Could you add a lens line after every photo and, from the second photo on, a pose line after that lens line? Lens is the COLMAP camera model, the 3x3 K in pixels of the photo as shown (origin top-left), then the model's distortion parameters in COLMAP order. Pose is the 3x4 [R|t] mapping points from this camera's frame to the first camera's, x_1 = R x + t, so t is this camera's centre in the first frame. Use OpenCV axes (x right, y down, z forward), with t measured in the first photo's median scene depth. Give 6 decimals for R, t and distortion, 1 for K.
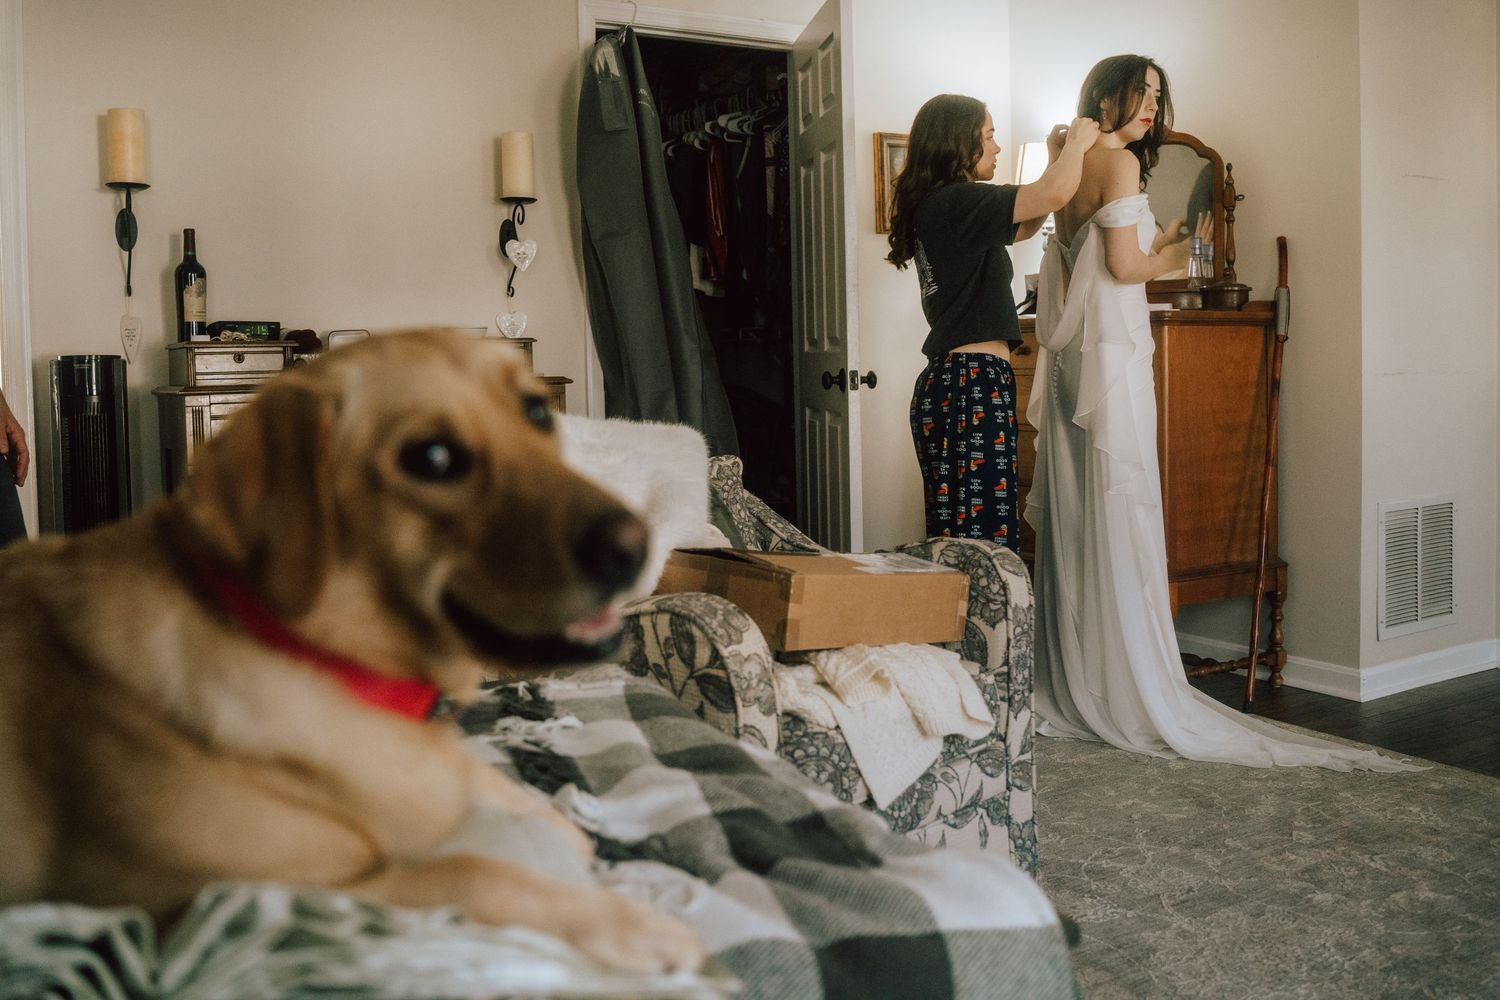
lens RADIAL K [[1219.7, 0, 749.8], [0, 1219.7, 437.6], [0, 0, 1]] dist [-0.081644, 0.011183]
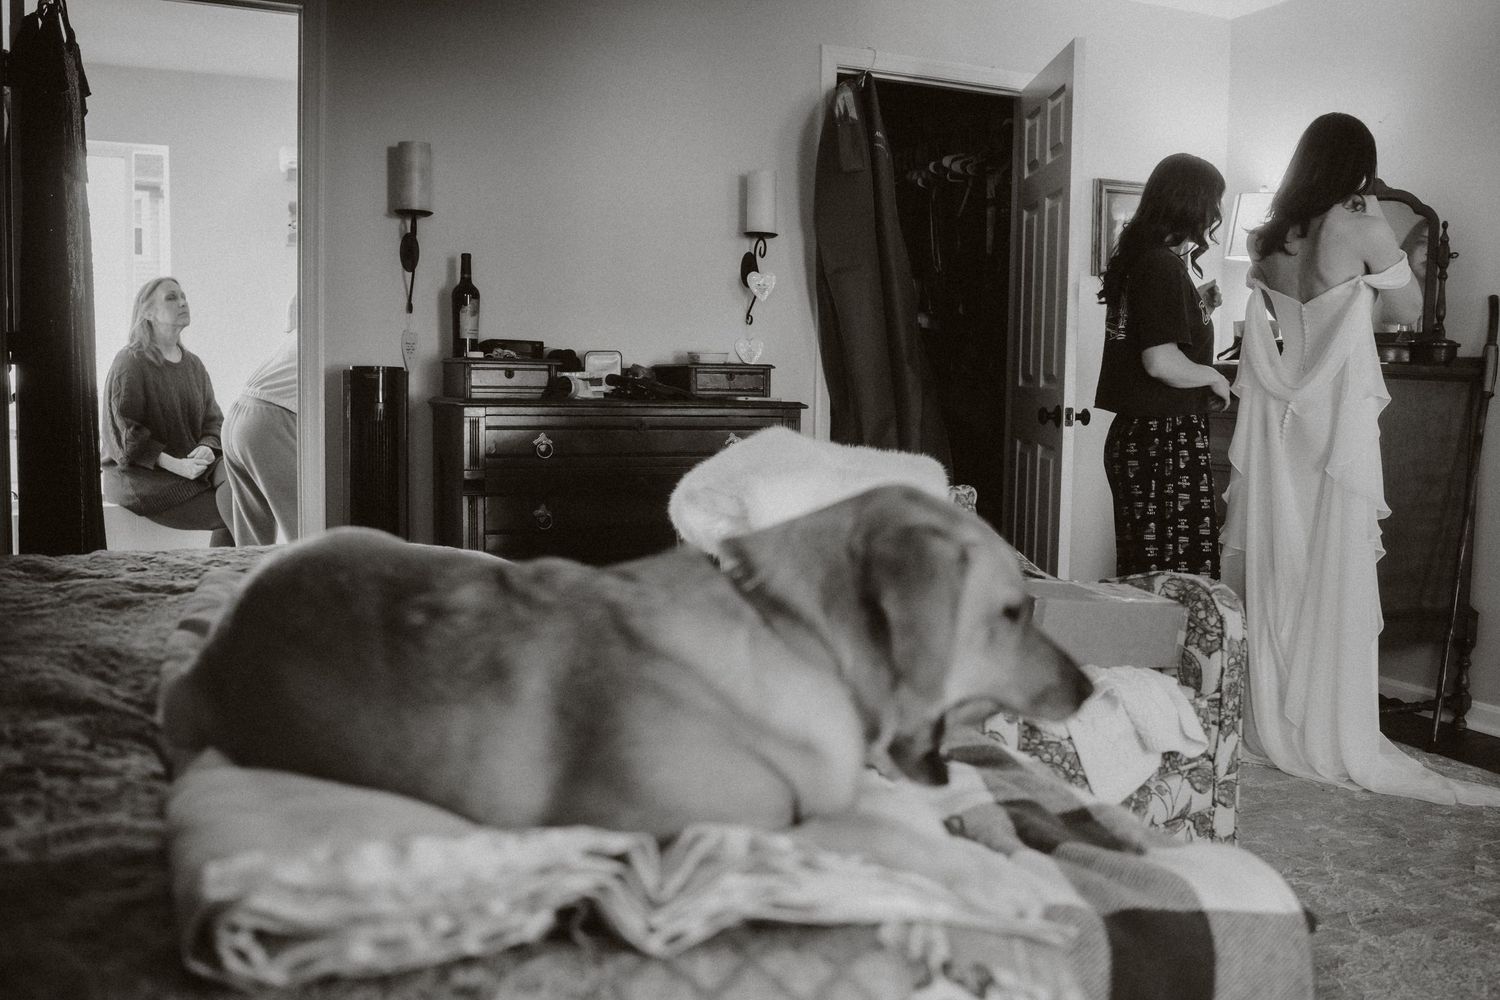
lens RADIAL K [[1240.6, 0, 750.0], [0, 1240.6, 500.0], [0, 0, 1]] dist [-0.094143, 0.037269]
pose [[0.994005, 0.049353, -0.097558, -0.090319], [-0.045110, 0.997958, 0.045231, -0.012151], [0.099591, -0.040559, 0.994202, -0.103577]]
